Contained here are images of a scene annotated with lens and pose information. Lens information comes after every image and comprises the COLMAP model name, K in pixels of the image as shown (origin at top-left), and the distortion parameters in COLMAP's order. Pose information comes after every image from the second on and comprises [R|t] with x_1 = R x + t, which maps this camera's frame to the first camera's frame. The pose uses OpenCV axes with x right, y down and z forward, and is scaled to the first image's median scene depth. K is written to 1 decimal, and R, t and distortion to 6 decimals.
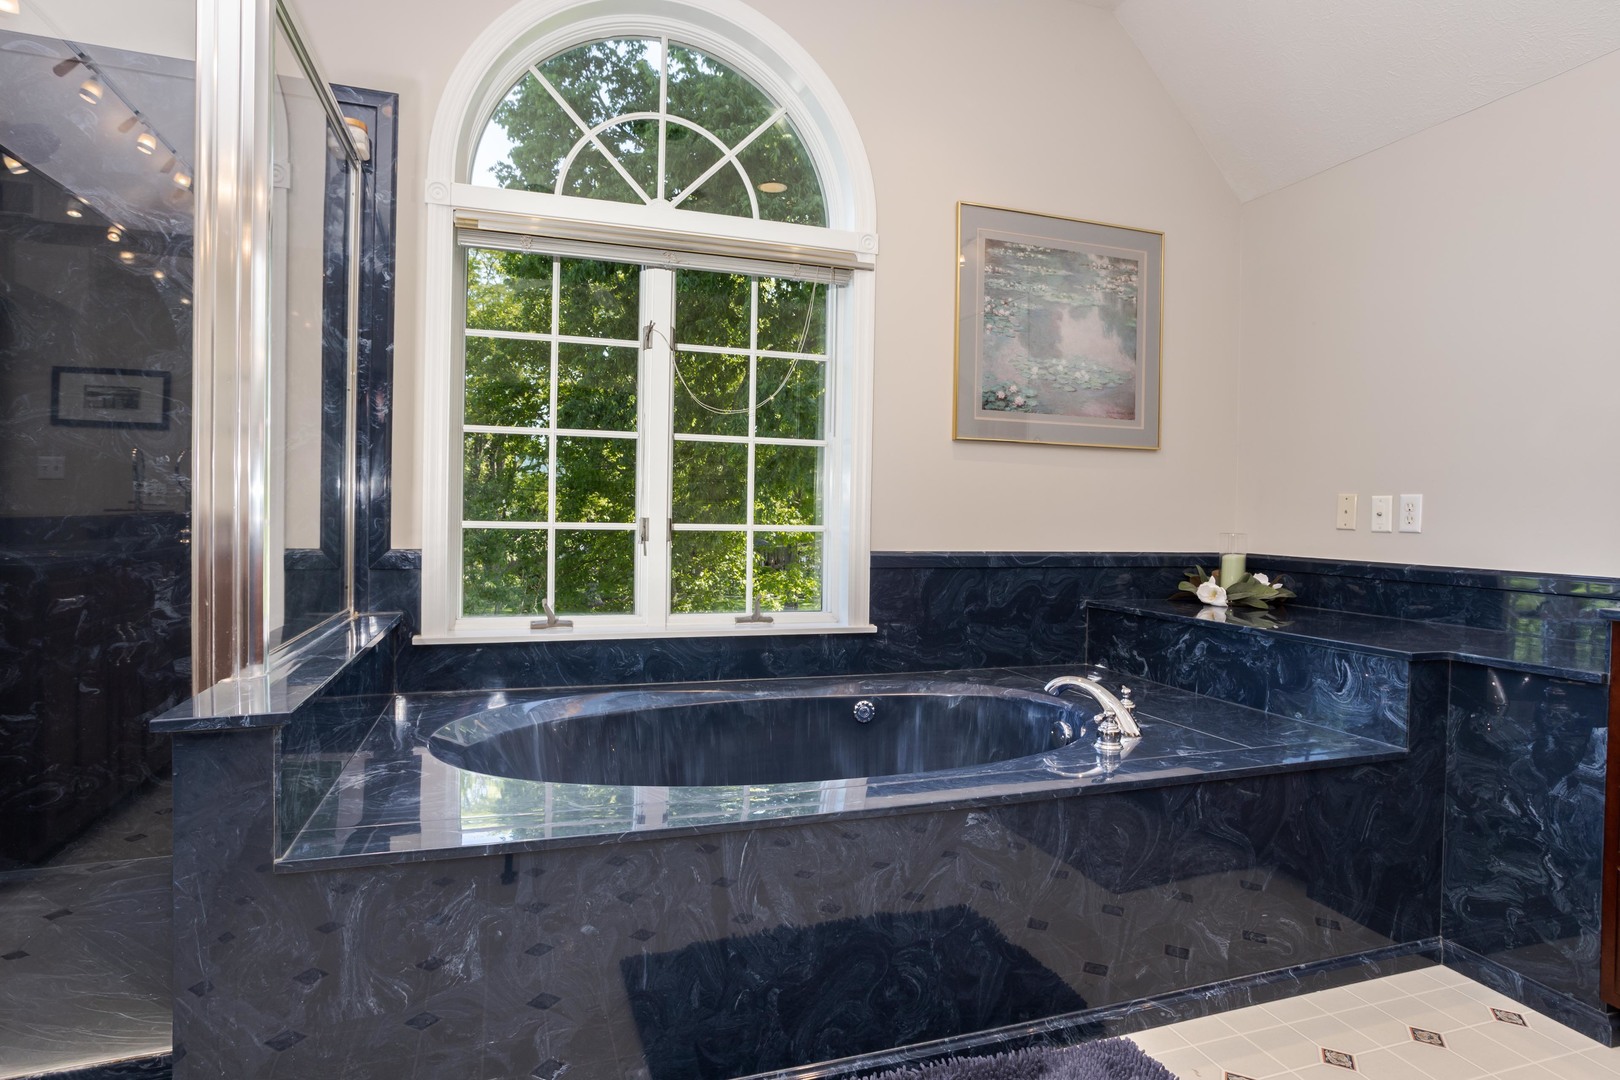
lens RADIAL K [[861.3, 0, 802.8], [0, 861.3, 525.1], [0, 0, 1]] dist [-0.030920, 0.008185]
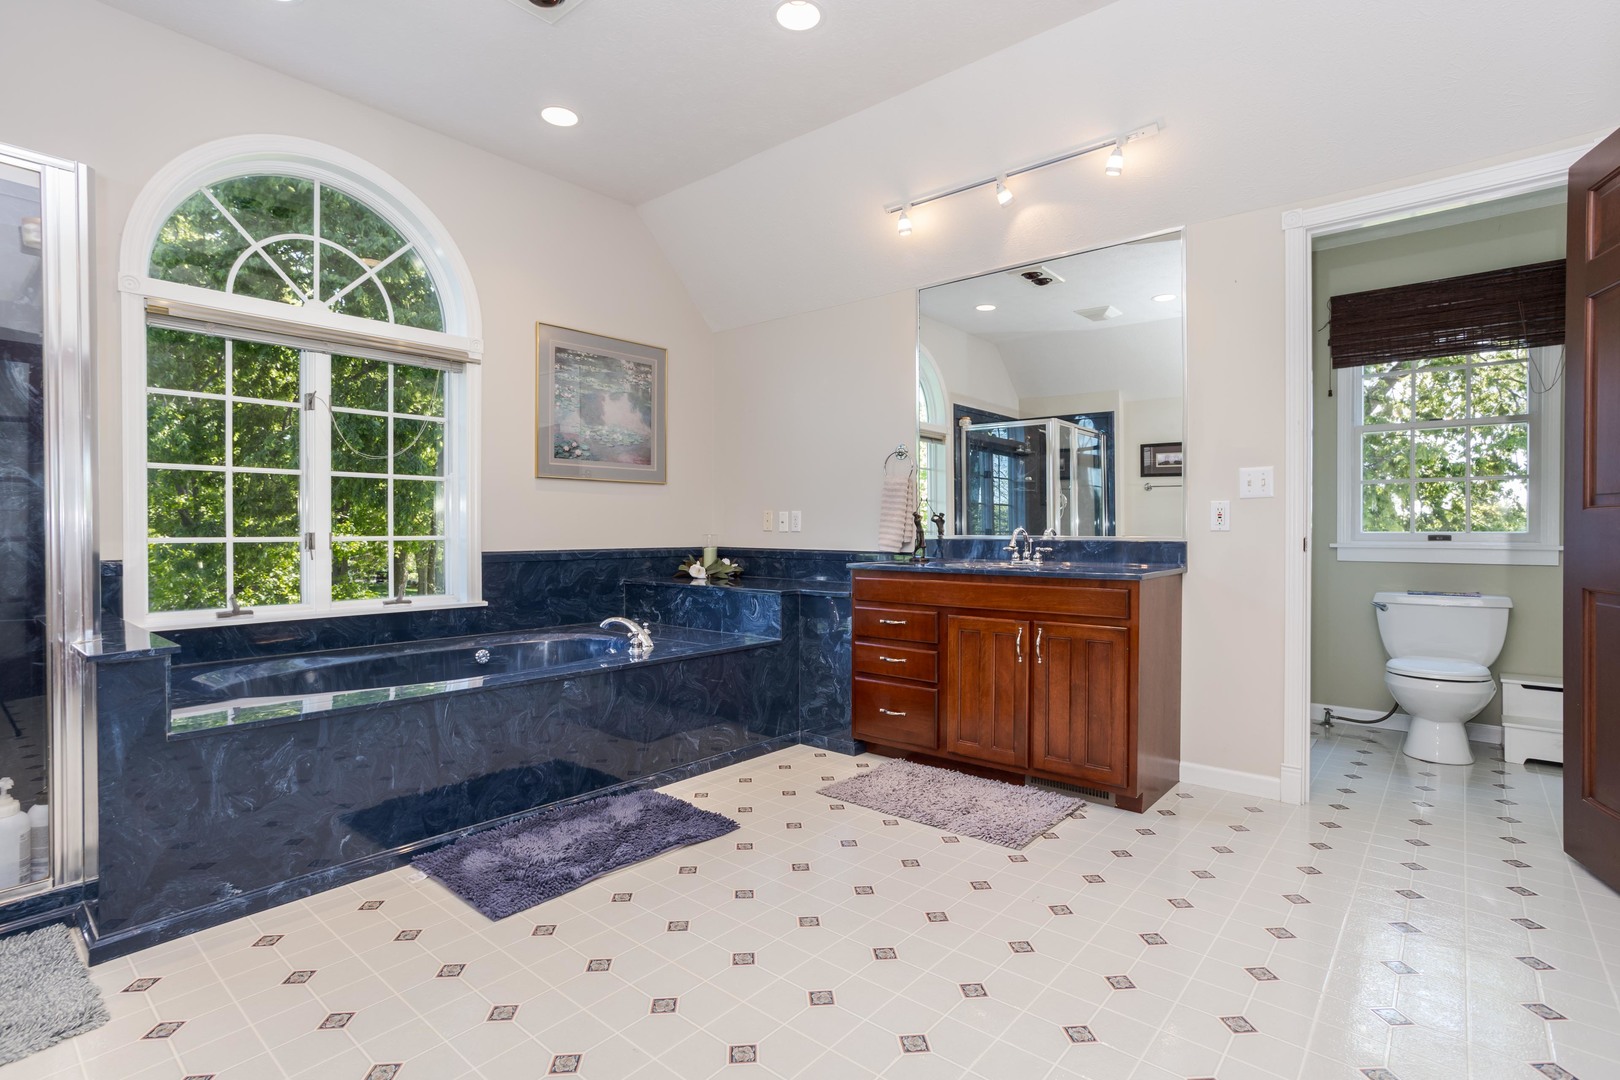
lens RADIAL K [[801.9, 0, 806.9], [0, 801.9, 535.6], [0, 0, 1]] dist [-0.022430, 0.003215]
pose [[0.856852, -0.021940, 0.515095, -0.158433], [0.021455, 0.999746, 0.006894, 0.004842], [-0.515115, 0.005145, 0.857106, -0.501378]]
